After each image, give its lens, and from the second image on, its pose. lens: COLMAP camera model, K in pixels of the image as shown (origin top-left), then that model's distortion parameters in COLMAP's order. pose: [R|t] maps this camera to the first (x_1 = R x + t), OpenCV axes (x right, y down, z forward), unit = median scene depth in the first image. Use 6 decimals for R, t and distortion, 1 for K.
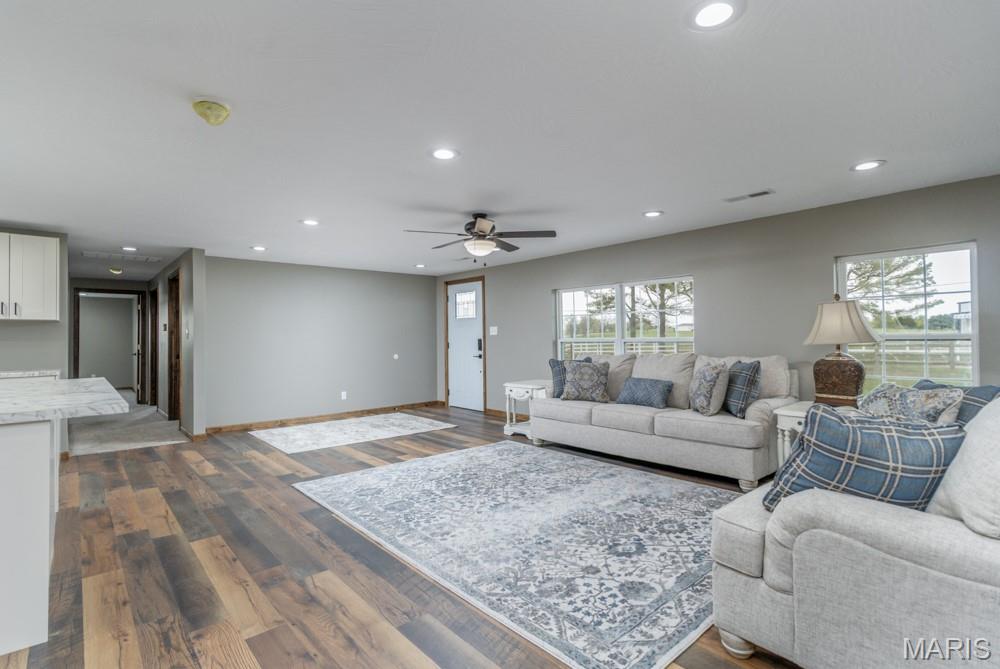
lens RADIAL K [[473.2, 0, 496.9], [0, 473.2, 326.7], [0, 0, 1]] dist [-0.000953, -0.000230]
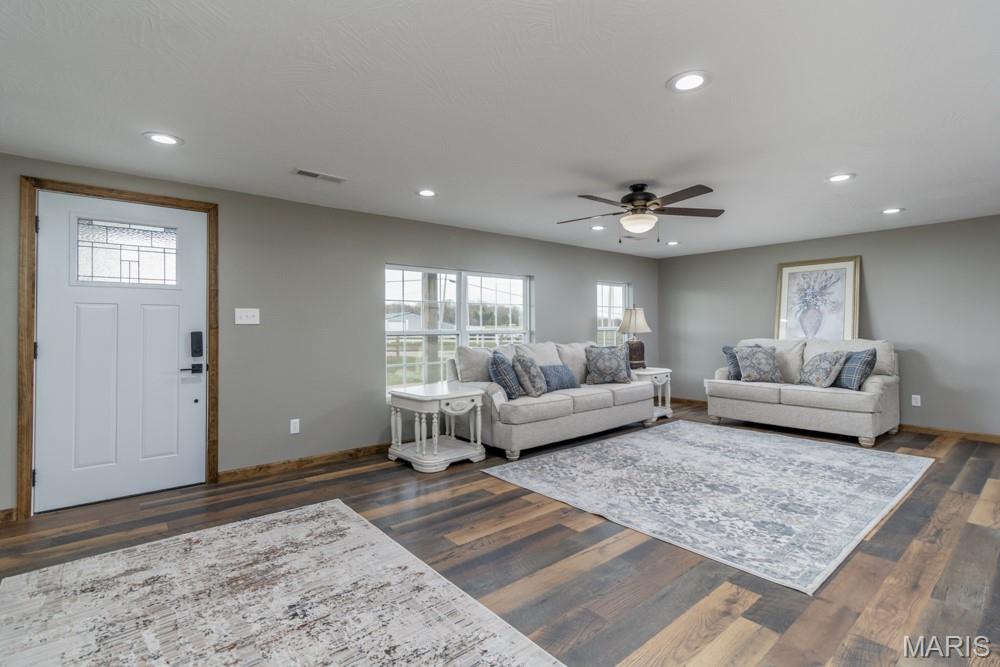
lens RADIAL K [[473.2, 0, 496.9], [0, 473.2, 325.7], [0, 0, 1]] dist [-0.000953, -0.000230]
pose [[0.034647, 0.012982, 0.999315, -0.589641], [-0.017692, 0.999767, -0.012375, 0.022966], [-0.999243, -0.017251, 0.034868, 0.799497]]
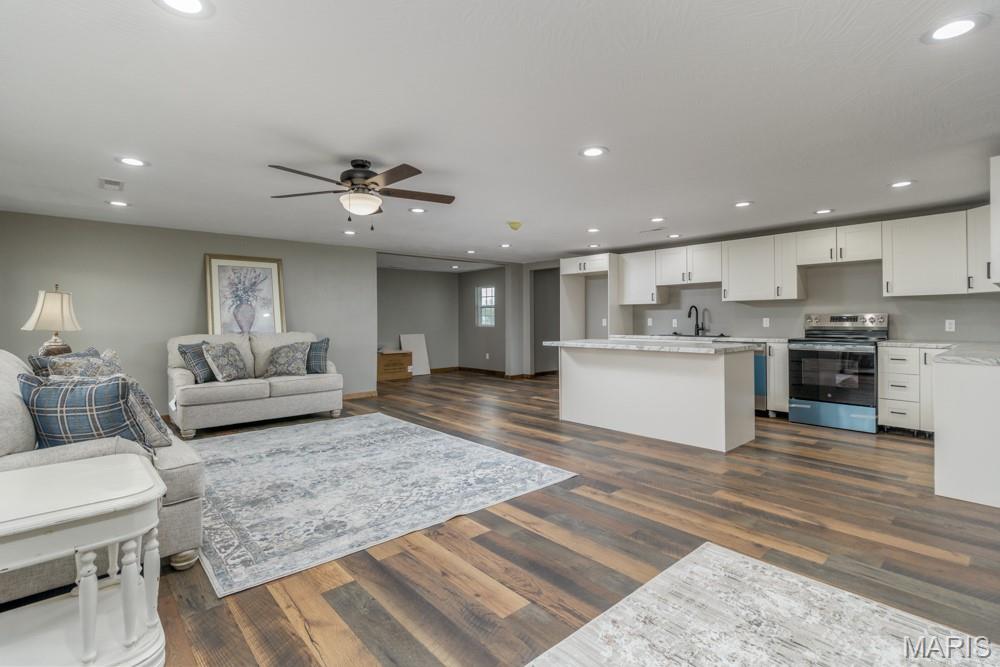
lens RADIAL K [[473.2, 0, 496.9], [0, 473.2, 325.7], [0, 0, 1]] dist [-0.000953, -0.000230]
pose [[-0.999907, 0.012085, 0.006344, -0.166404], [0.012033, 0.999895, -0.008118, 0.025662], [-0.006442, -0.008041, -0.999947, 1.156033]]
